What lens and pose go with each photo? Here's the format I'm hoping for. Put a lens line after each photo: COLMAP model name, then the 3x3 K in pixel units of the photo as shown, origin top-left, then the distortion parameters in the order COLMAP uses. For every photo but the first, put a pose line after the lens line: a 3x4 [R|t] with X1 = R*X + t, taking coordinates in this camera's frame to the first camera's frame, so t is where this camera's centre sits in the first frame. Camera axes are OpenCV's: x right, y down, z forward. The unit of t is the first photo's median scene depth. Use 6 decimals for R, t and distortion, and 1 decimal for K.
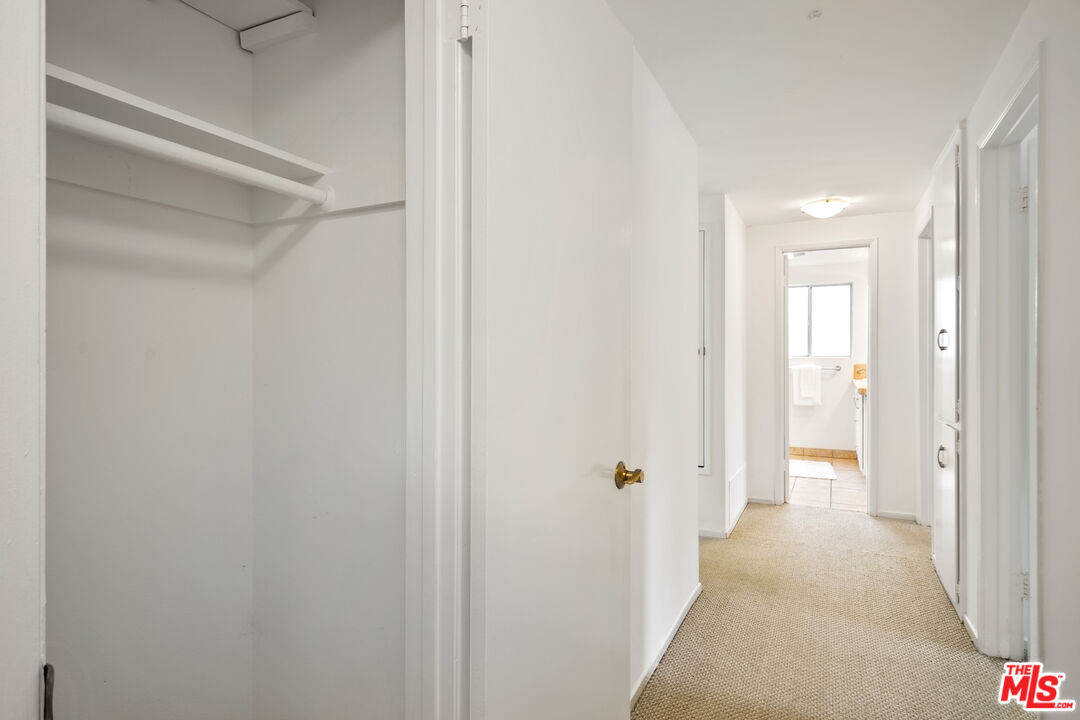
lens RADIAL K [[592.3, 0, 540.0], [0, 592.3, 360.0], [0, 0, 1]] dist [0.028490, 0.000112]
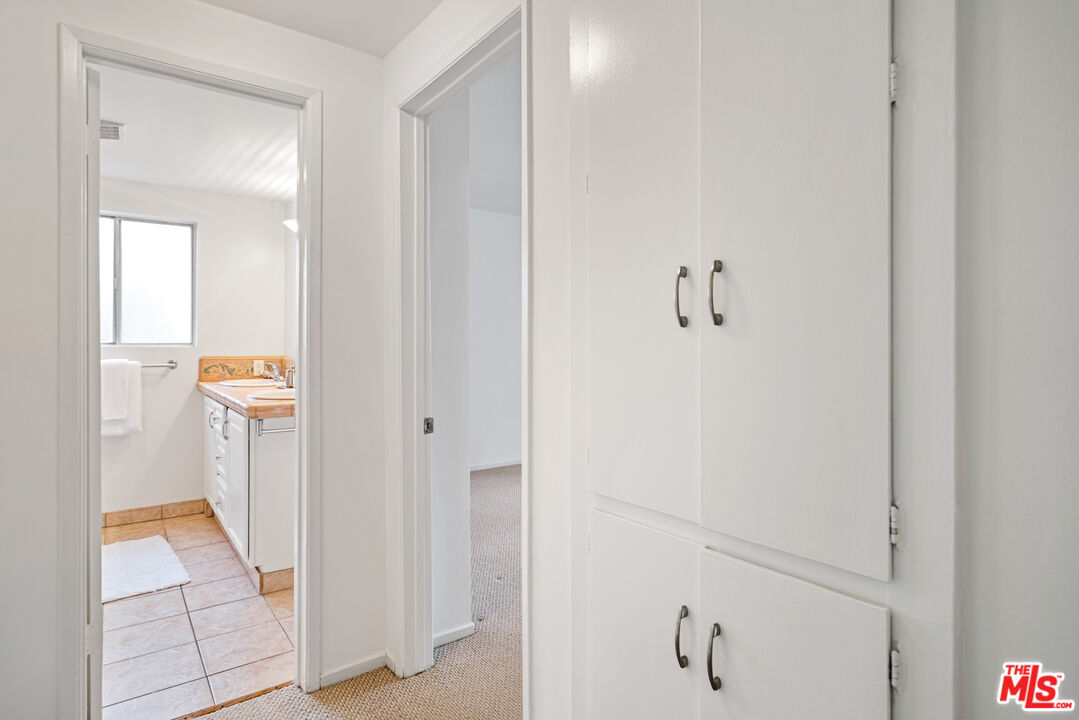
lens RADIAL K [[586.0, 0, 537.9], [0, 586.0, 346.4], [0, 0, 1]] dist [0.000256, -0.000337]
pose [[0.459185, -0.000811, 0.888340, 0.153230], [0.002348, 0.999997, -0.000301, -0.002998], [-0.888337, 0.002224, 0.459186, 0.416017]]
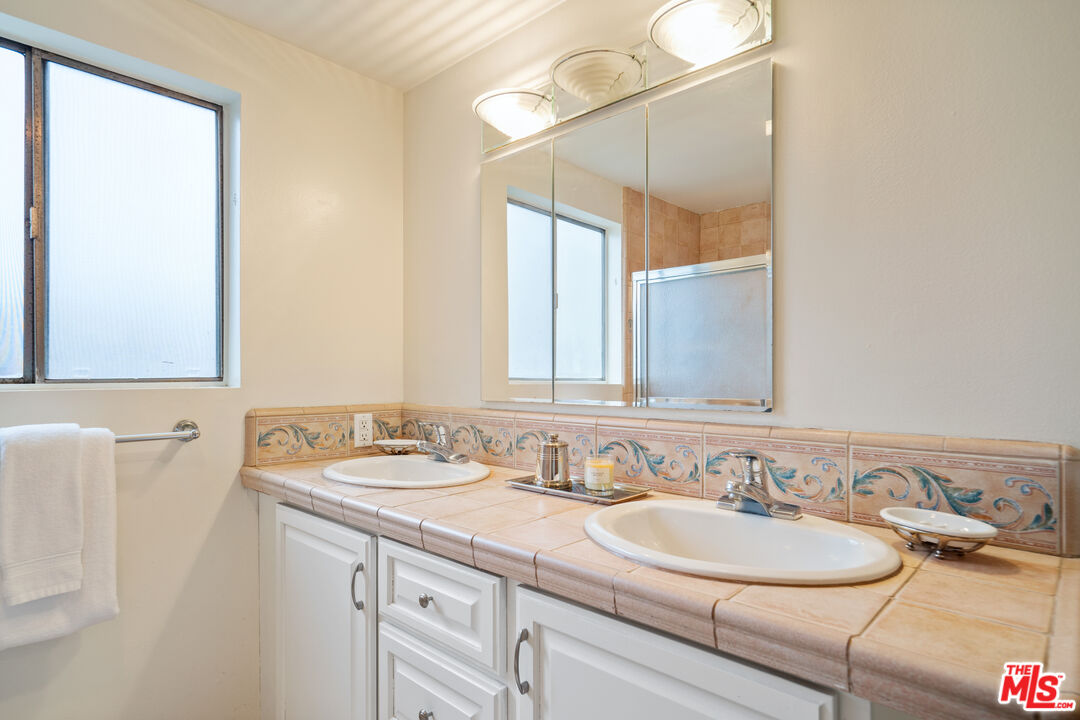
lens RADIAL K [[581.9, 0, 538.4], [0, 581.9, 369.3], [0, 0, 1]] dist [0.002147, 0.000348]
pose [[0.275980, 0.008001, 0.961130, 0.313399], [0.009366, 0.999895, -0.011013, -0.007051], [-0.961118, 0.012041, 0.275877, 0.798185]]
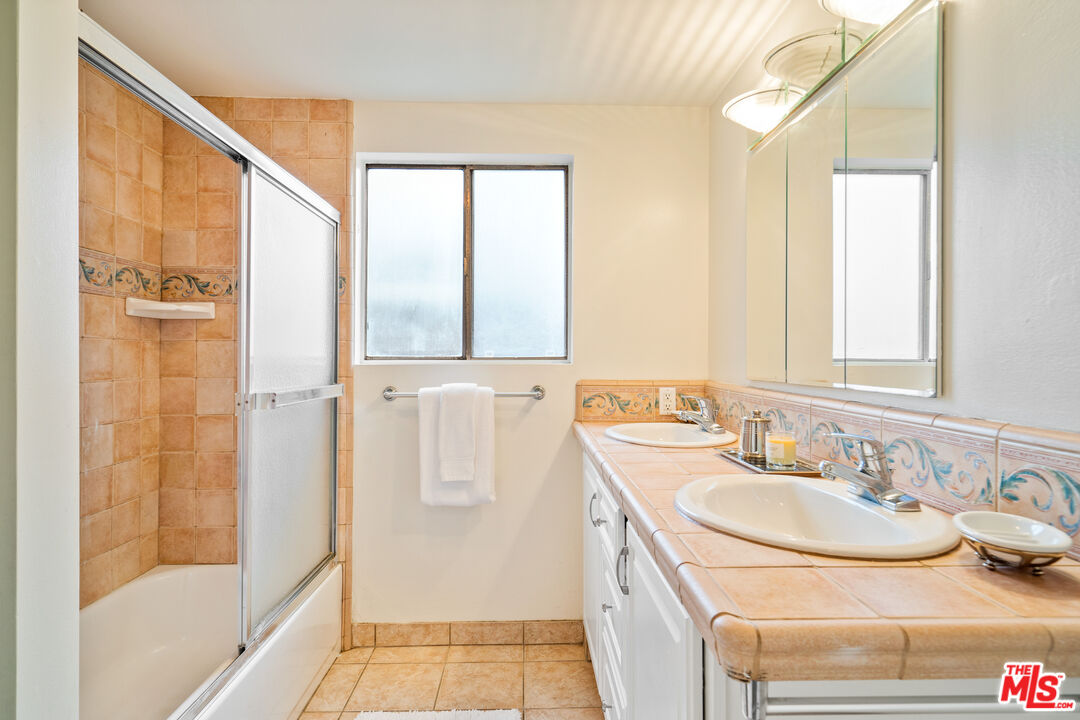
lens RADIAL K [[586.6, 0, 538.4], [0, 586.6, 346.4], [0, 0, 1]] dist [0.000256, -0.000337]
pose [[0.883079, 0.008757, 0.469142, 0.334280], [0.002453, 0.999726, -0.023278, -0.005721], [-0.469217, 0.021707, 0.882816, 0.687283]]
